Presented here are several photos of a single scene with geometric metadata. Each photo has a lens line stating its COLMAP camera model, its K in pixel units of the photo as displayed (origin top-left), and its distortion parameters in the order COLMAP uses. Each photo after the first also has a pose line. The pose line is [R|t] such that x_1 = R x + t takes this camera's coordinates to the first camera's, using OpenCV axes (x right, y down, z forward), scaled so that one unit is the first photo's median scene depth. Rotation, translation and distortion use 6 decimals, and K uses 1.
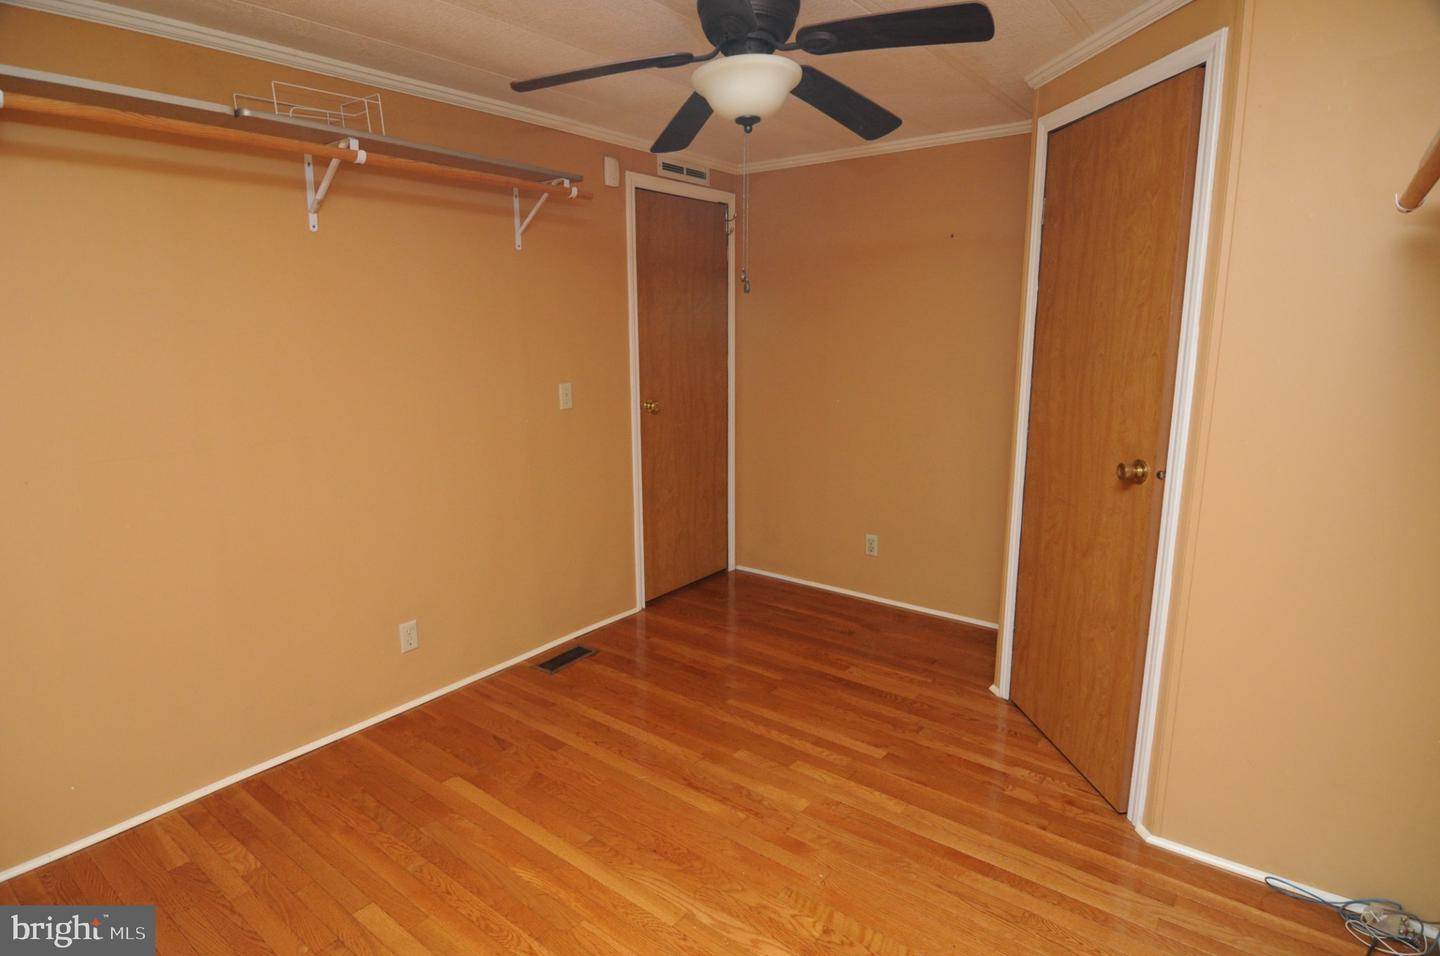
lens RADIAL K [[771.4, 0, 716.5], [0, 771.4, 475.4], [0, 0, 1]] dist [-0.009615, -0.009461]
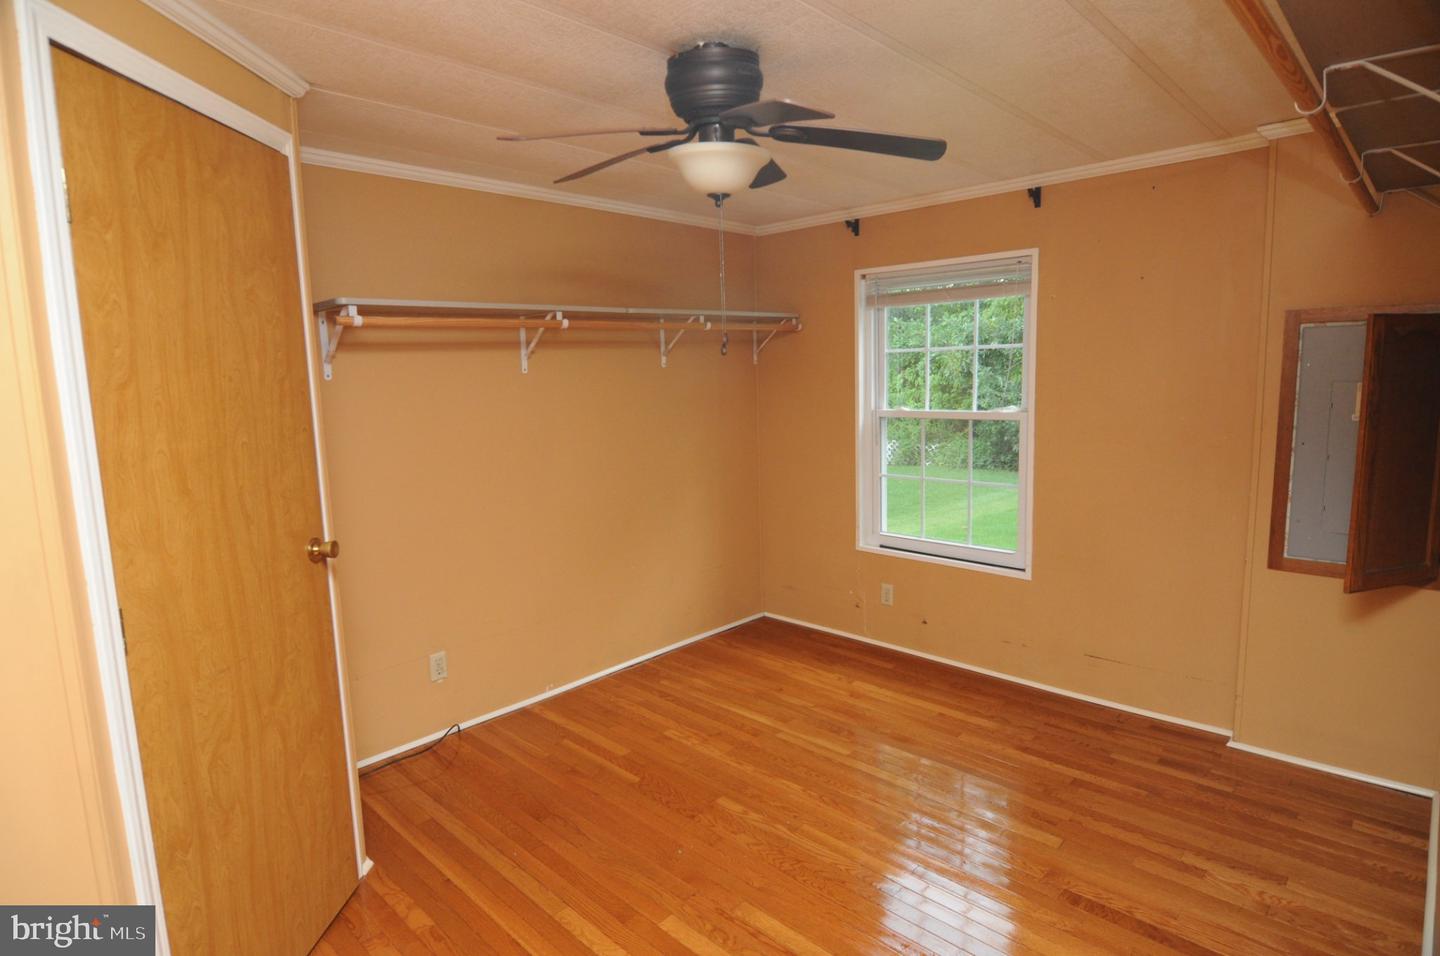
lens RADIAL K [[771.4, 0, 716.5], [0, 771.4, 475.4], [0, 0, 1]] dist [-0.009615, -0.009461]
pose [[-0.993135, 0.001567, 0.116966, -0.043484], [0.039643, 0.945246, 0.323942, -0.310752], [-0.110054, 0.326355, -0.938819, 1.464710]]
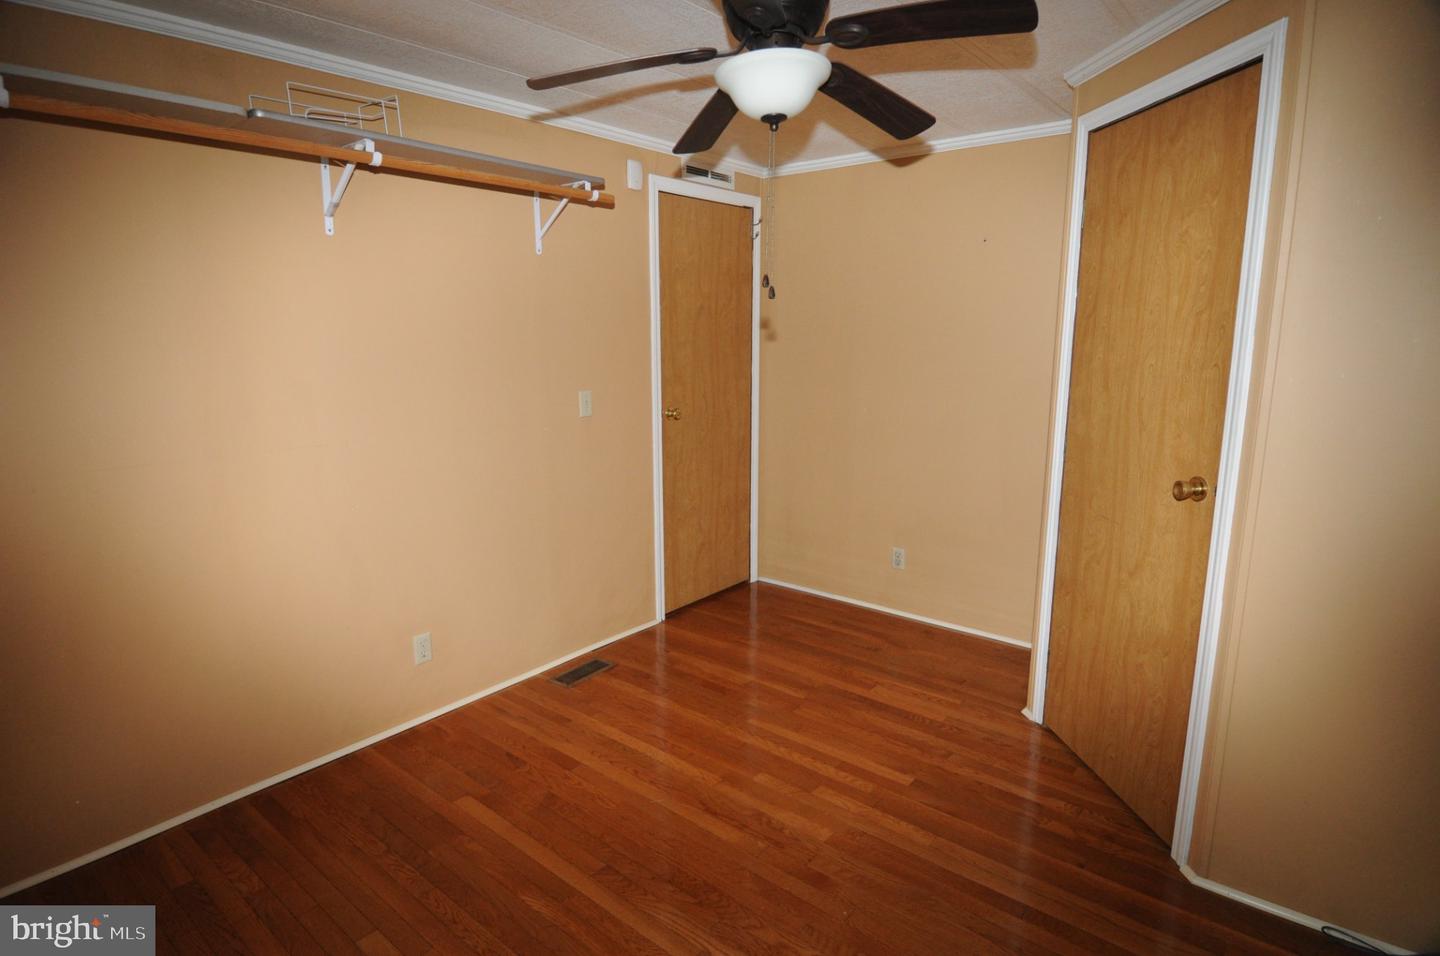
lens RADIAL K [[771.4, 0, 716.5], [0, 771.4, 475.4], [0, 0, 1]] dist [-0.009615, -0.009461]
pose [[0.999477, 0.009179, -0.031024, 0.002252], [-0.009390, 0.999934, -0.006662, -0.008543], [0.030960, 0.006950, 0.999496, 0.034482]]
